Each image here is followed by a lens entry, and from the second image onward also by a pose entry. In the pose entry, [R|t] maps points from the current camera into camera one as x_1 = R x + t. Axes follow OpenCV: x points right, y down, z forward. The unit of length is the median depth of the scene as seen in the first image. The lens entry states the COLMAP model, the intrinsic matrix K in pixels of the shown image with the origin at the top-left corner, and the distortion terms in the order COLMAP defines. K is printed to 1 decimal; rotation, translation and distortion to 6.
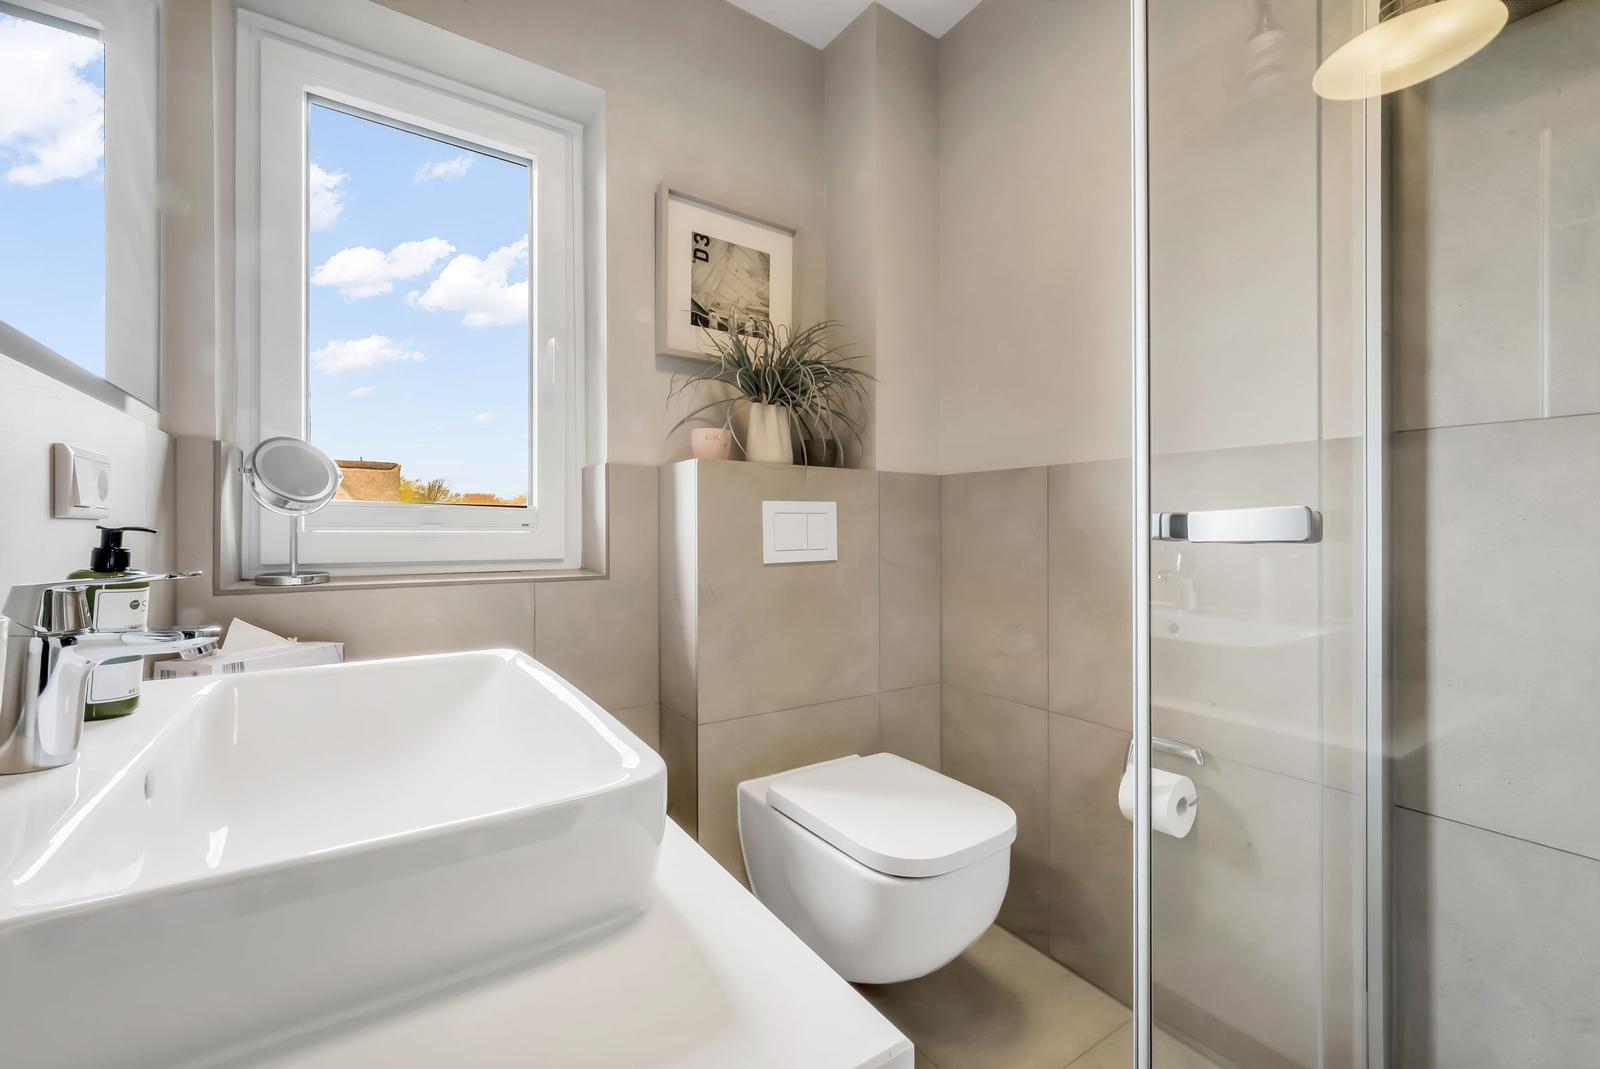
lens RADIAL K [[657.5, 0, 800.0], [0, 657.5, 534.5], [0, 0, 1]] dist [0.000224, 0.000110]
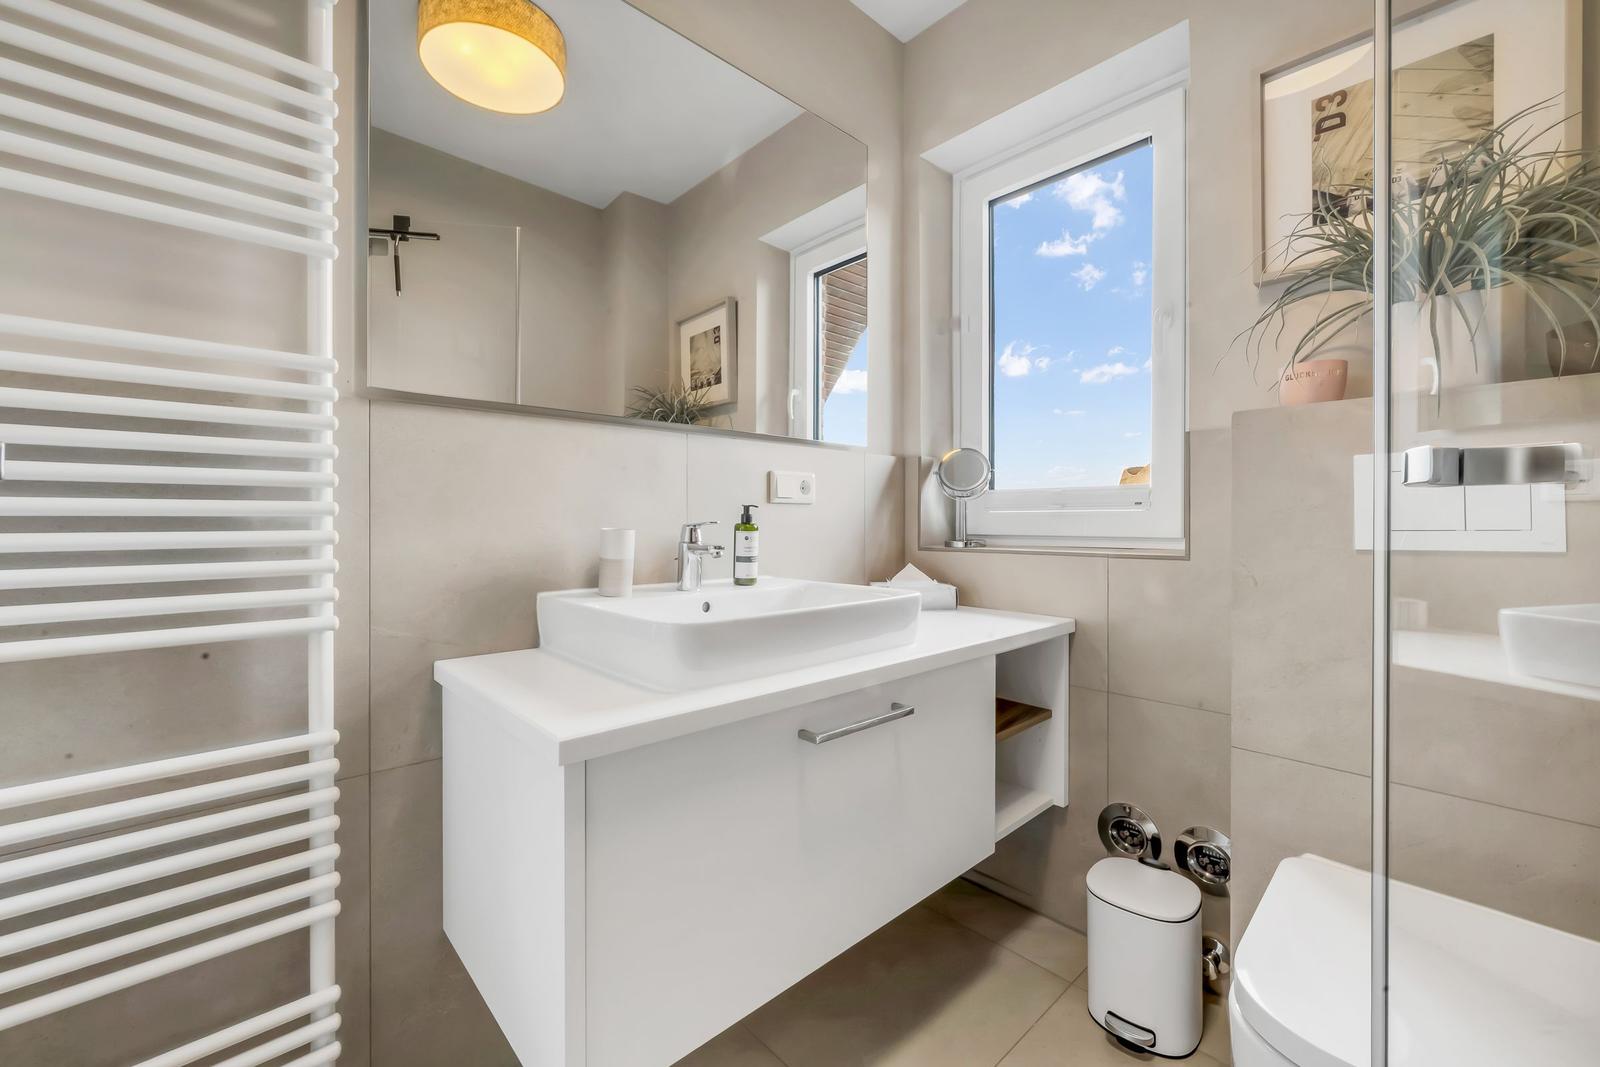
lens RADIAL K [[657.5, 0, 800.0], [0, 657.5, 533.5], [0, 0, 1]] dist [0.000224, 0.000110]
pose [[0.134874, 0.013913, -0.990765, 0.505255], [-0.008465, 0.999881, 0.012889, 0.022498], [0.990827, 0.006648, 0.134975, 0.334776]]
